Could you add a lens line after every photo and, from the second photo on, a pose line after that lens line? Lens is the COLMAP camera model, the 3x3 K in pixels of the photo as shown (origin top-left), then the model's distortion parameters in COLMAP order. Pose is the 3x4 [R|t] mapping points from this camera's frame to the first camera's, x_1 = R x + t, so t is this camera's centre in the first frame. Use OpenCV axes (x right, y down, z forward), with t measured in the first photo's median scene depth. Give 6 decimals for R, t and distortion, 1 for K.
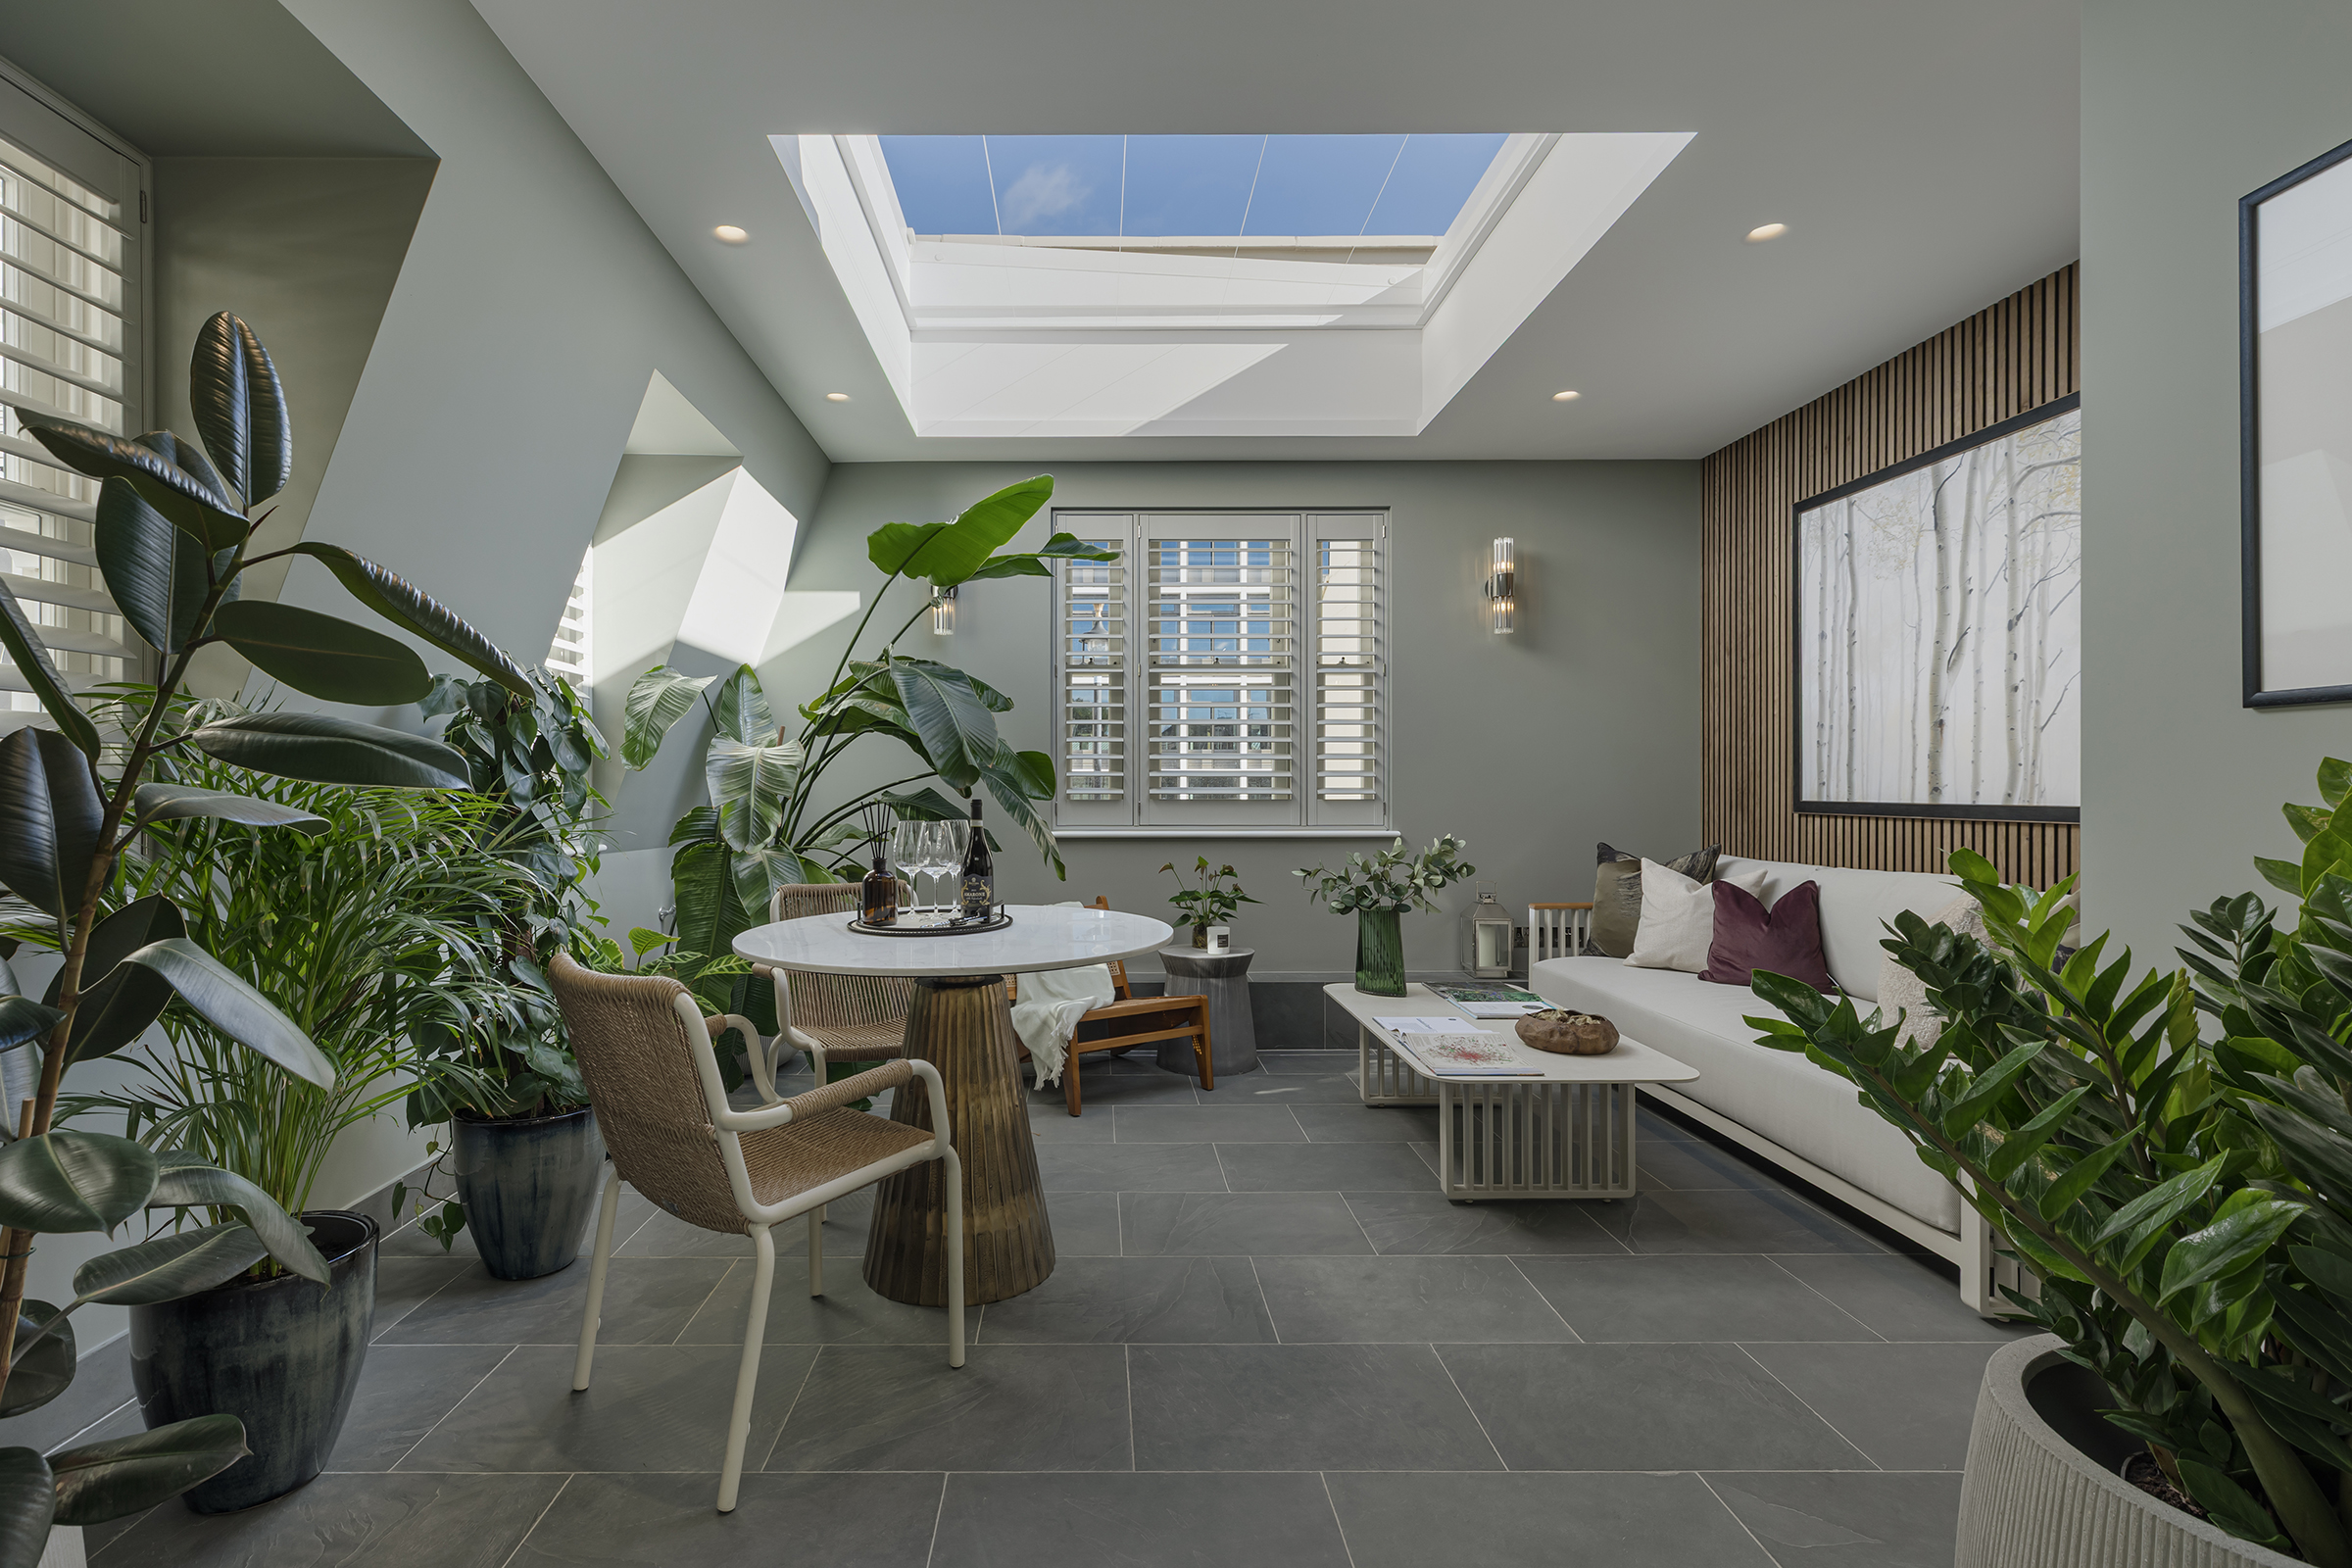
lens RADIAL K [[1099.4, 0, 1175.3], [0, 1099.4, 803.3], [0, 0, 1]] dist [0.000528, -0.001191]
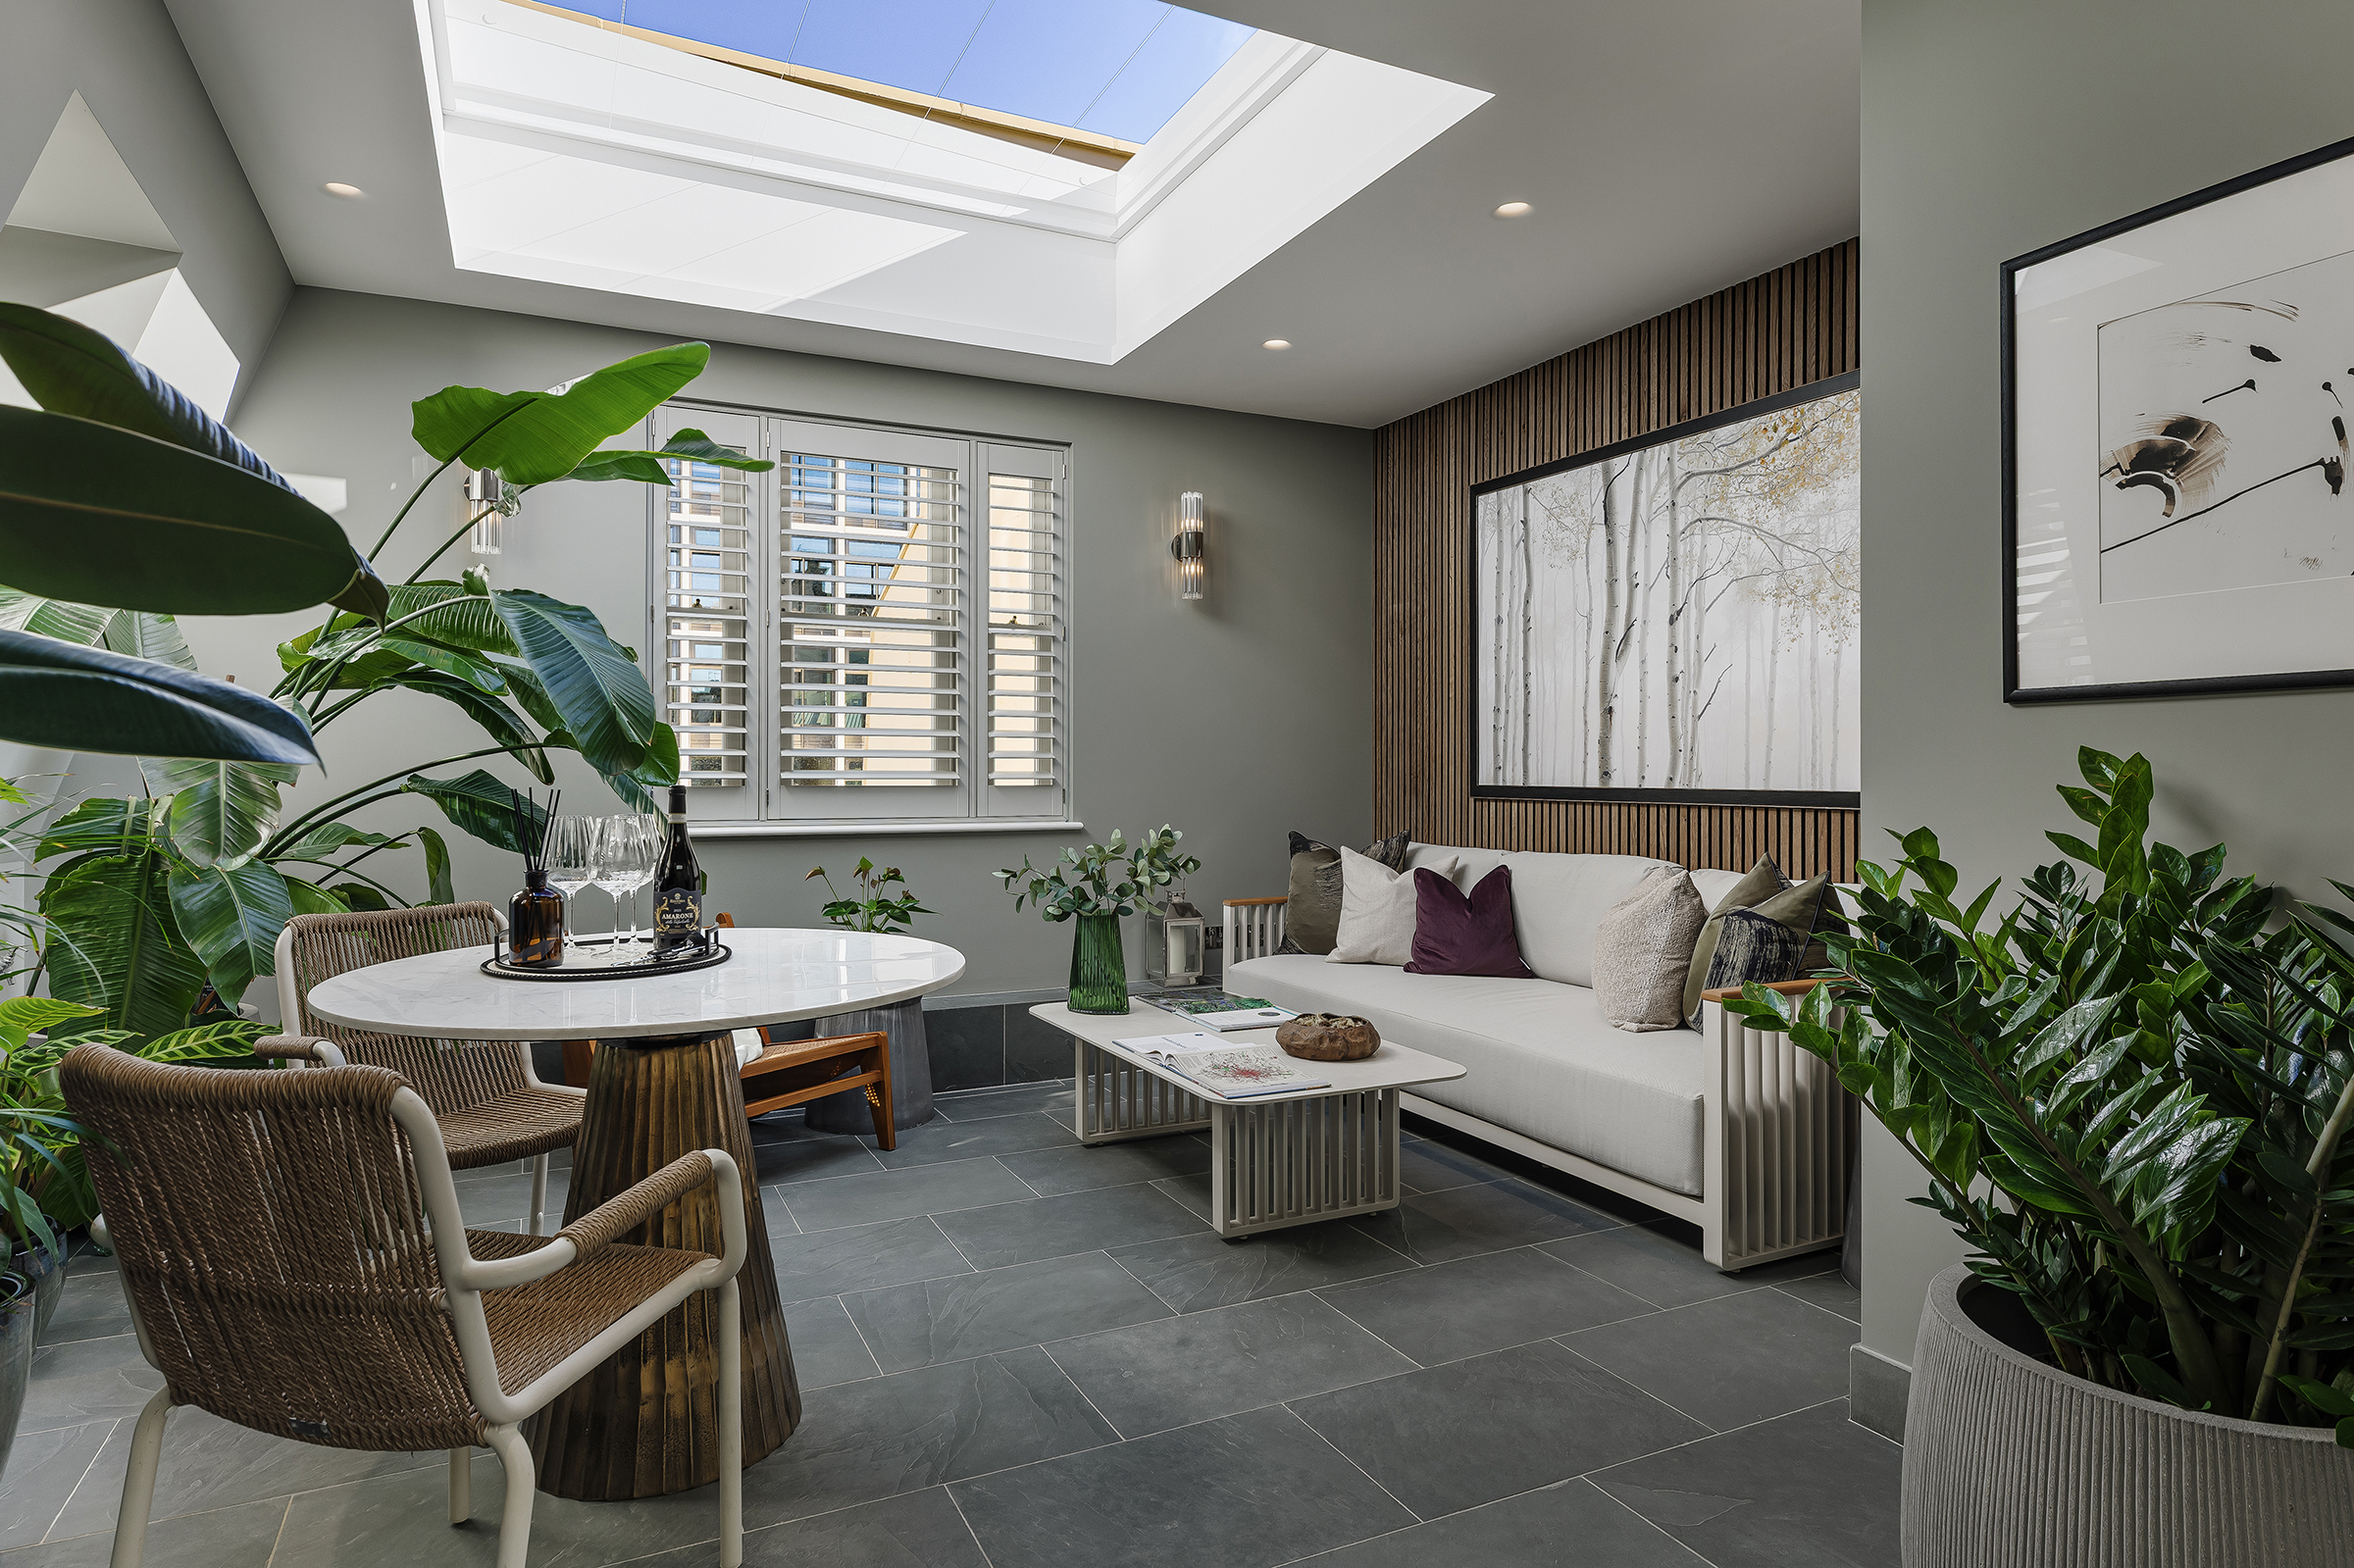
lens RADIAL K [[1295.0, 0, 1163.1], [0, 1295.0, 784.9], [0, 0, 1]] dist [0.002078, 0.000796]
pose [[0.904002, -0.002094, 0.427524, -0.200054], [0.004141, 0.999984, -0.003858, 0.000717], [-0.427509, 0.005257, 0.903996, 0.069271]]
